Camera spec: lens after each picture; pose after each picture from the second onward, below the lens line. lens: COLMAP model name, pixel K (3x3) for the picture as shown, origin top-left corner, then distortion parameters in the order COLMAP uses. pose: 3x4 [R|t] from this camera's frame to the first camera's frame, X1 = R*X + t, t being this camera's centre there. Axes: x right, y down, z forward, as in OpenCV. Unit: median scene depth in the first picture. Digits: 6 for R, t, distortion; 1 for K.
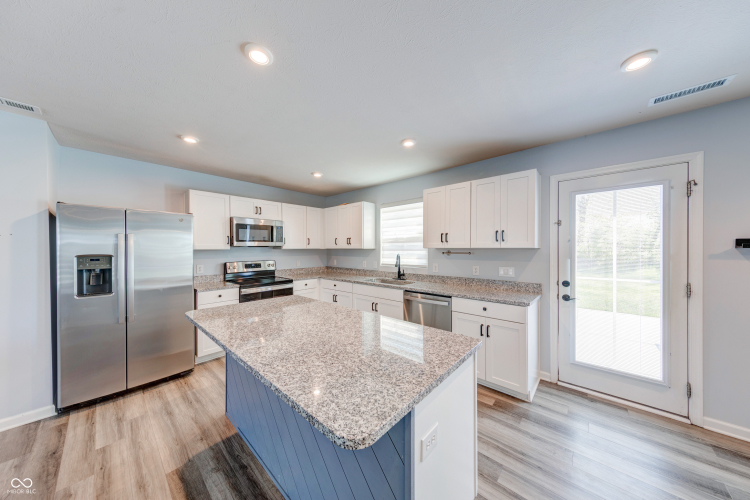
lens RADIAL K [[240.6, 0, 371.8], [0, 240.6, 250.2], [0, 0, 1]] dist [0.007913, -0.000726]
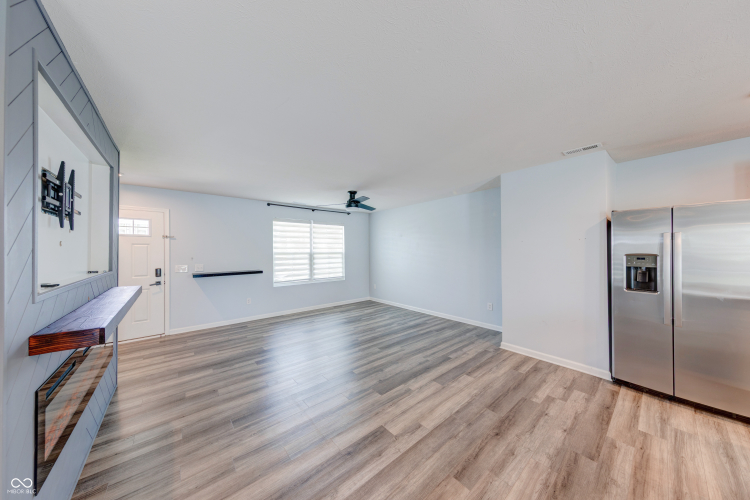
lens RADIAL K [[240.6, 0, 375.0], [0, 240.6, 250.6], [0, 0, 1]] dist [0.007913, -0.000726]
pose [[-0.145616, 0.003186, -0.989336, 0.098536], [0.000814, 0.999995, 0.003101, 0.000137], [0.989341, -0.000354, -0.145618, -0.017940]]
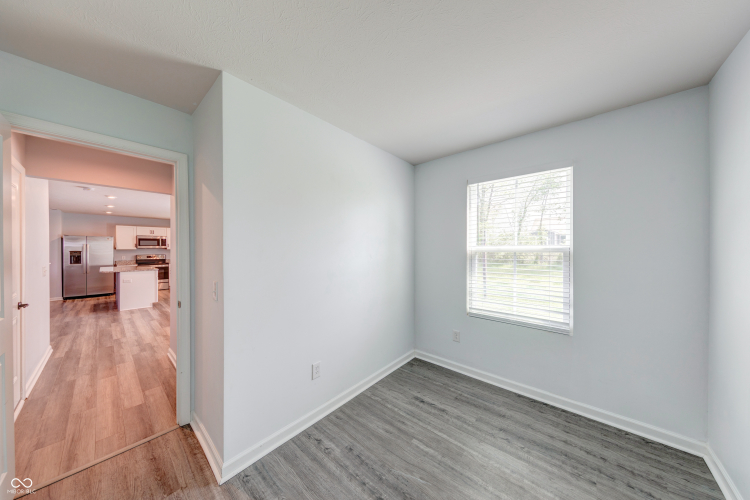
lens RADIAL K [[240.6, 0, 368.9], [0, 240.6, 248.8], [0, 0, 1]] dist [0.007913, -0.000726]
pose [[0.999943, 0.008594, 0.006387, 2.436348], [-0.008550, 0.999939, -0.007013, -0.017017], [-0.006446, 0.006958, 0.999955, -2.006477]]
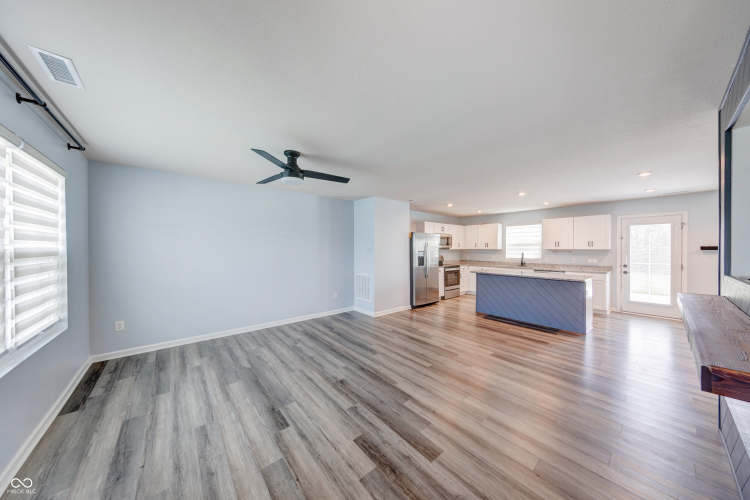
lens RADIAL K [[240.6, 0, 371.6], [0, 240.6, 250.3], [0, 0, 1]] dist [0.007913, -0.000726]
pose [[0.988745, 0.005850, -0.149499, -1.183201], [-0.006049, 0.999981, -0.000875, 0.014383], [0.149491, 0.001769, 0.988762, -1.571426]]
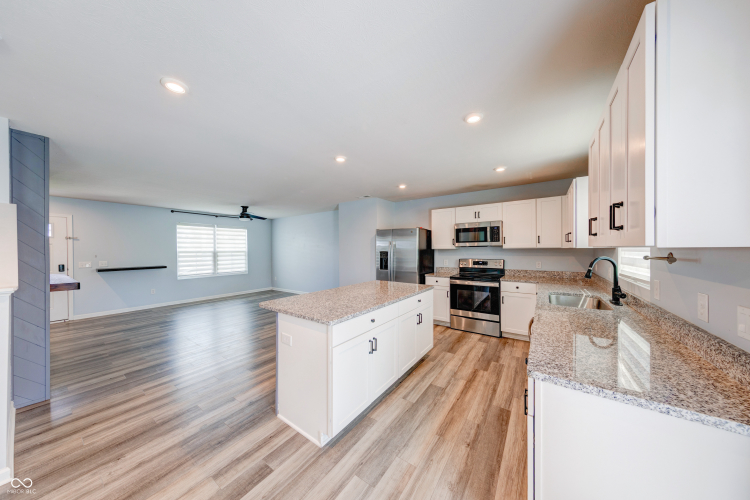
lens RADIAL K [[240.6, 0, 373.6], [0, 240.6, 250.6], [0, 0, 1]] dist [0.007913, -0.000726]
pose [[0.114787, 0.007486, -0.993362, 0.973980], [-0.001002, 0.999972, 0.007420, -0.005307], [0.993390, 0.000144, 0.114791, 0.602732]]
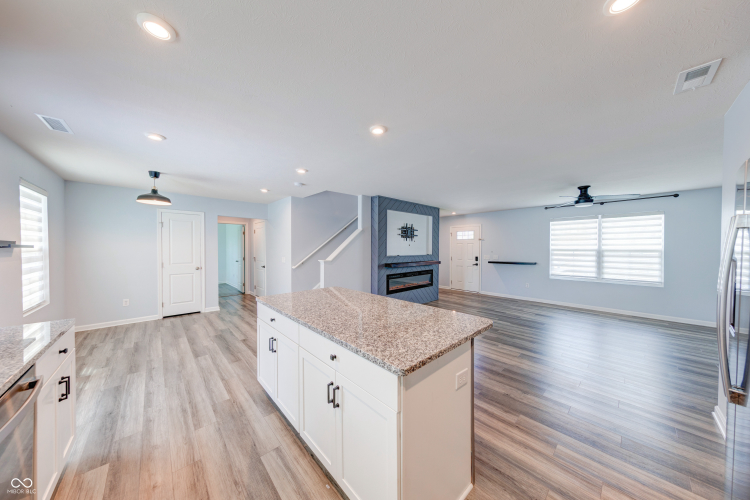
lens RADIAL K [[240.6, 0, 373.5], [0, 240.6, 250.5], [0, 0, 1]] dist [0.007913, -0.000726]
pose [[-0.994734, 0.000721, 0.102490, -0.347452], [0.002518, 0.999845, 0.017401, -0.008407], [-0.102462, 0.017567, -0.994582, 1.525754]]
